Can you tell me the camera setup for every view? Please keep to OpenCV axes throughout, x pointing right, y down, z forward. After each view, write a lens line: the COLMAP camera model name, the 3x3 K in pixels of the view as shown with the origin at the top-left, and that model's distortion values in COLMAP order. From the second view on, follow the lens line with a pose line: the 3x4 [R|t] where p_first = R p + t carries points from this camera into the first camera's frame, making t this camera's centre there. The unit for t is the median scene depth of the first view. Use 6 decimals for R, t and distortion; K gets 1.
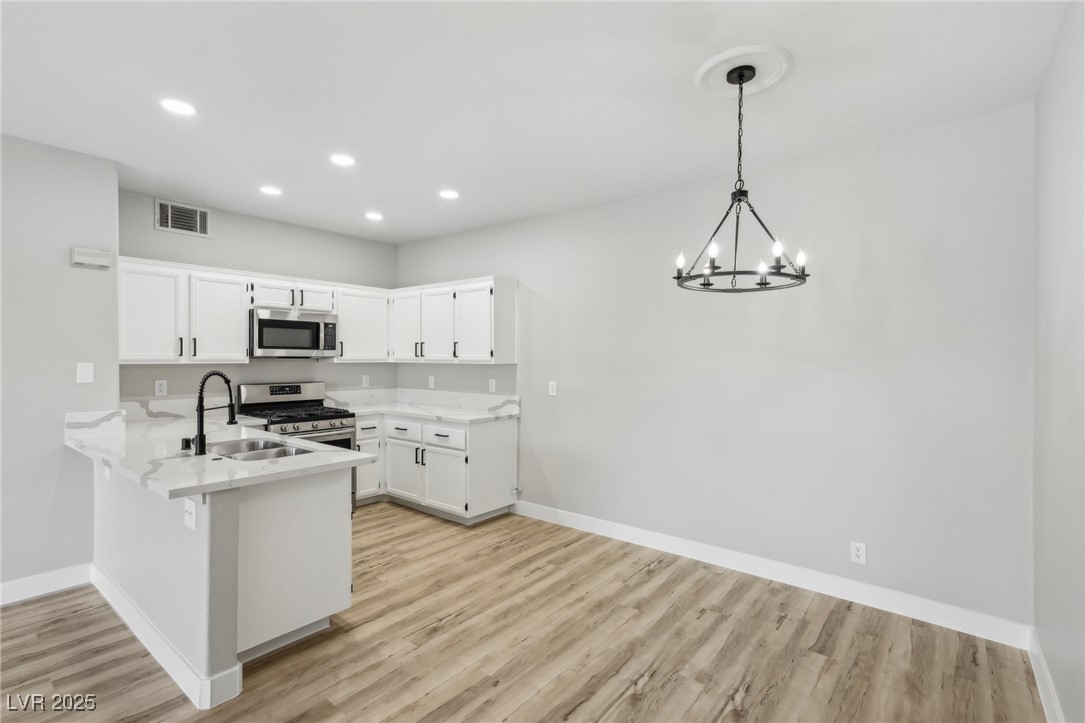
lens RADIAL K [[516.9, 0, 536.2], [0, 516.9, 360.5], [0, 0, 1]] dist [0.001165, 0.001725]
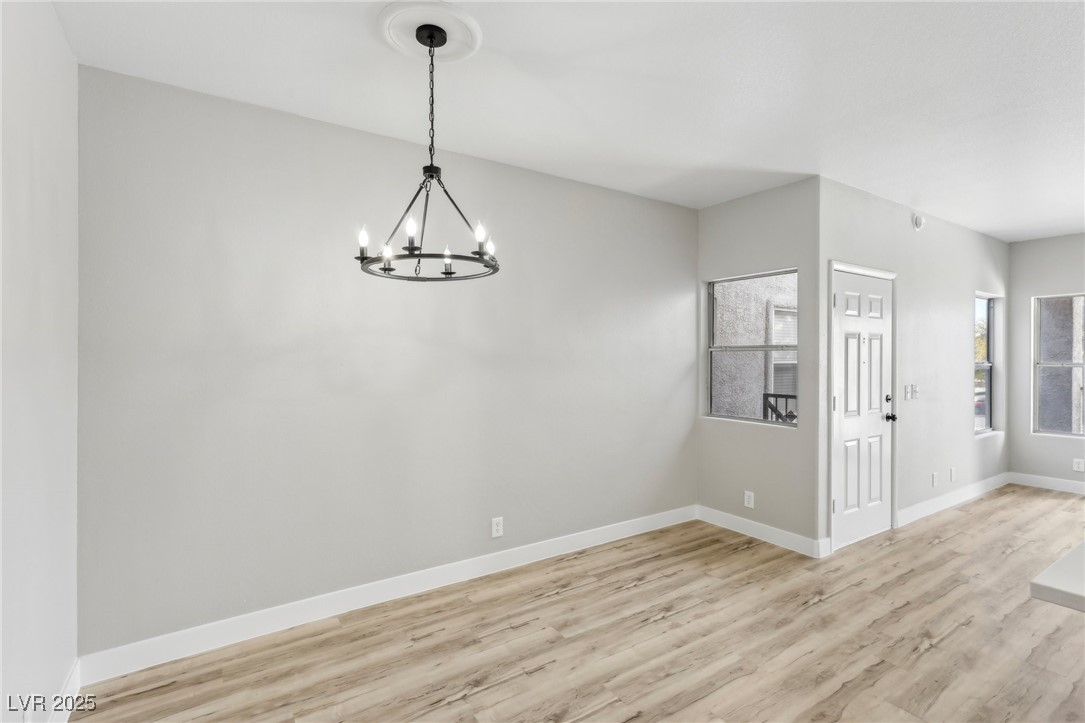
lens RADIAL K [[516.9, 0, 541.2], [0, 516.9, 354.5], [0, 0, 1]] dist [0.001165, 0.001725]
pose [[-0.955917, -0.005638, 0.293582, -0.026539], [-0.004265, 0.999977, 0.005316, -0.004580], [-0.293605, 0.003830, -0.955919, 1.000826]]
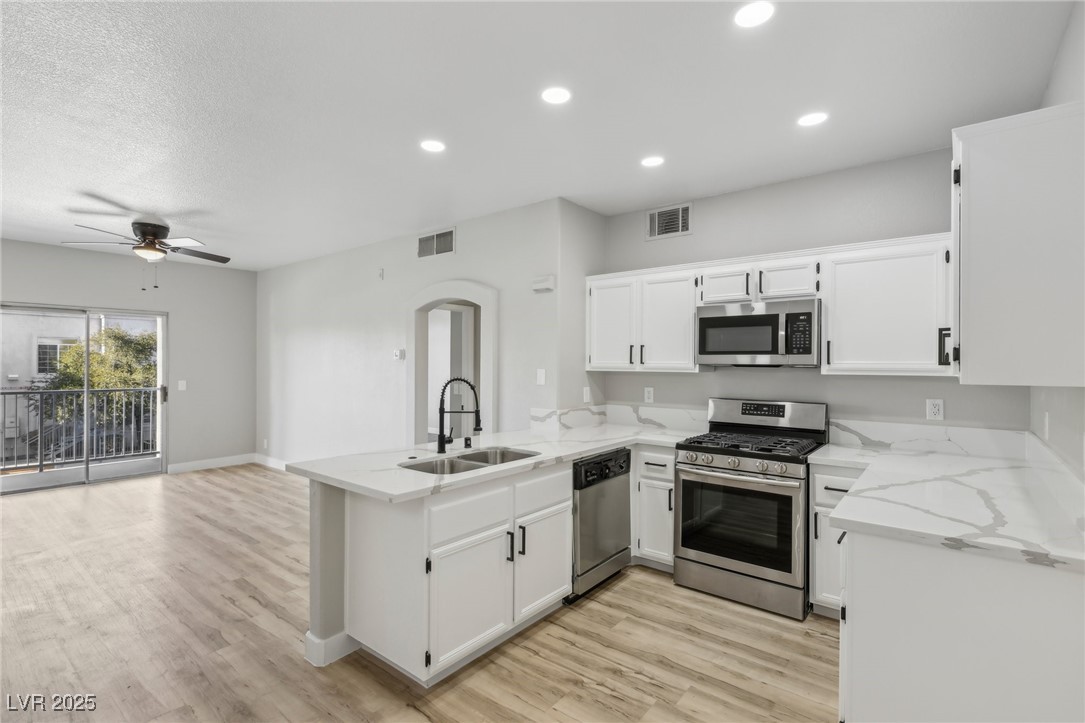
lens RADIAL K [[516.9, 0, 546.2], [0, 516.9, 360.6], [0, 0, 1]] dist [0.001165, 0.001725]
pose [[0.007376, -0.009010, -0.999932, 0.290042], [-0.011168, 0.999896, -0.009092, -0.003406], [0.999910, 0.011234, 0.007275, 0.786996]]
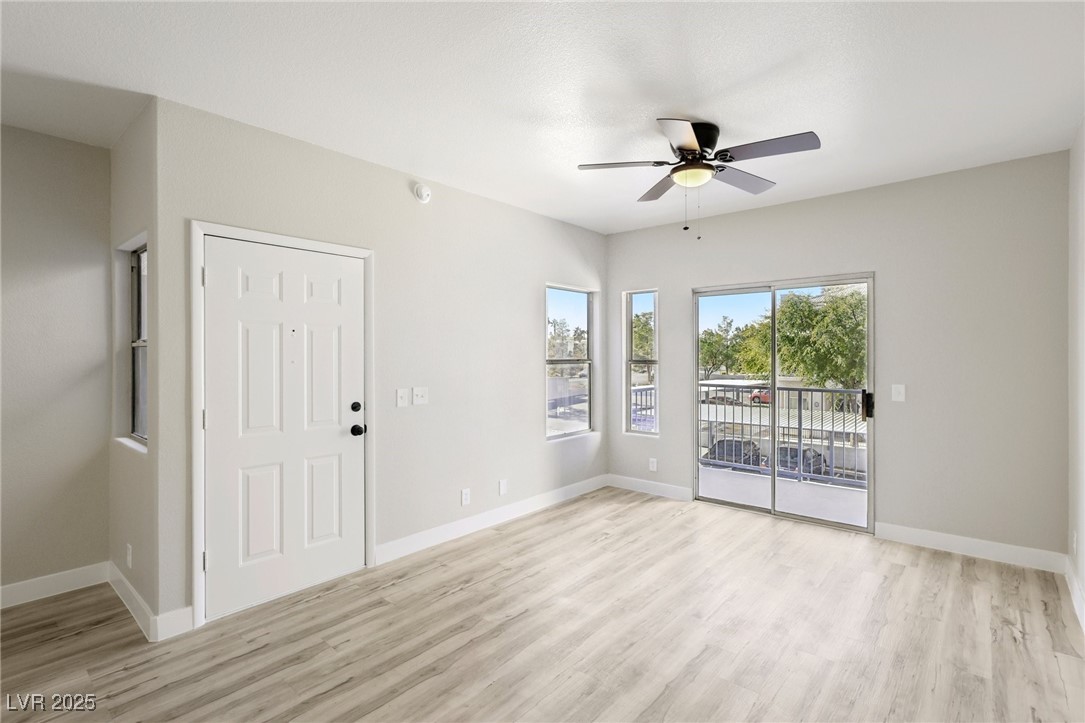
lens RADIAL K [[516.9, 0, 543.1], [0, 516.9, 351.7], [0, 0, 1]] dist [0.001165, 0.001725]
pose [[-0.999655, -0.002550, 0.026143, -0.699491], [-0.002485, 0.999994, 0.002517, -0.004486], [-0.026150, 0.002451, -0.999655, 0.629263]]
